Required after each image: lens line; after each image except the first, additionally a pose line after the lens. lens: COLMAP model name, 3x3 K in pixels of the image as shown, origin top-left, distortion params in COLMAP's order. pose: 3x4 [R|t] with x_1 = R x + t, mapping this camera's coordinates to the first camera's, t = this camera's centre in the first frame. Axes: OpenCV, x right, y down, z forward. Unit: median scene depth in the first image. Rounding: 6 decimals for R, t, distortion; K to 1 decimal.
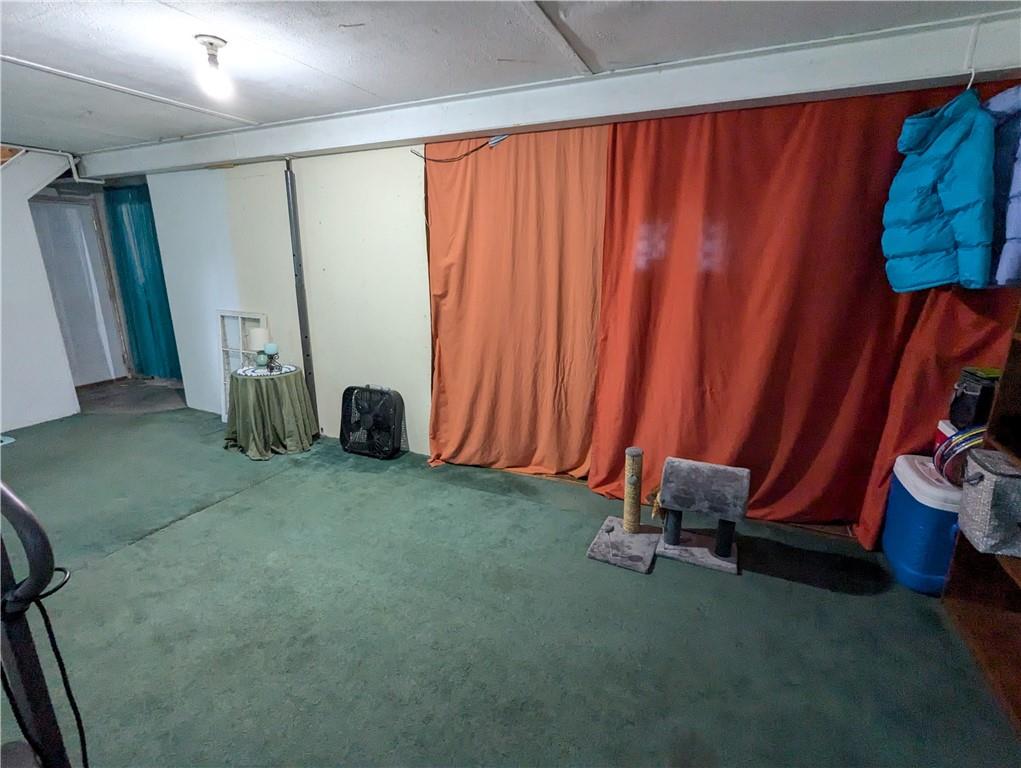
lens RADIAL K [[483.1, 0, 512.8], [0, 483.1, 385.9], [0, 0, 1]] dist [-0.001790, 0.001288]
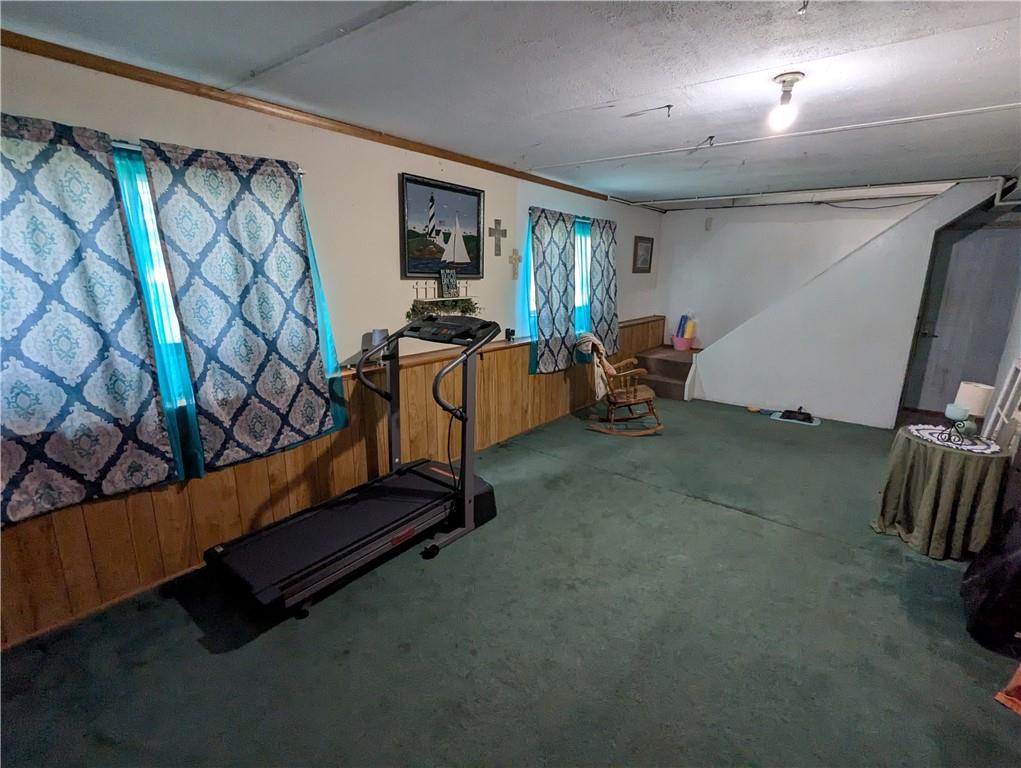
lens RADIAL K [[483.1, 0, 508.9], [0, 483.1, 381.0], [0, 0, 1]] dist [-0.001790, 0.001288]
pose [[-0.250769, 0.215512, -0.943753, 0.546847], [-0.267961, 0.921357, 0.281599, -0.217161], [0.930222, 0.323505, -0.173299, 0.716036]]
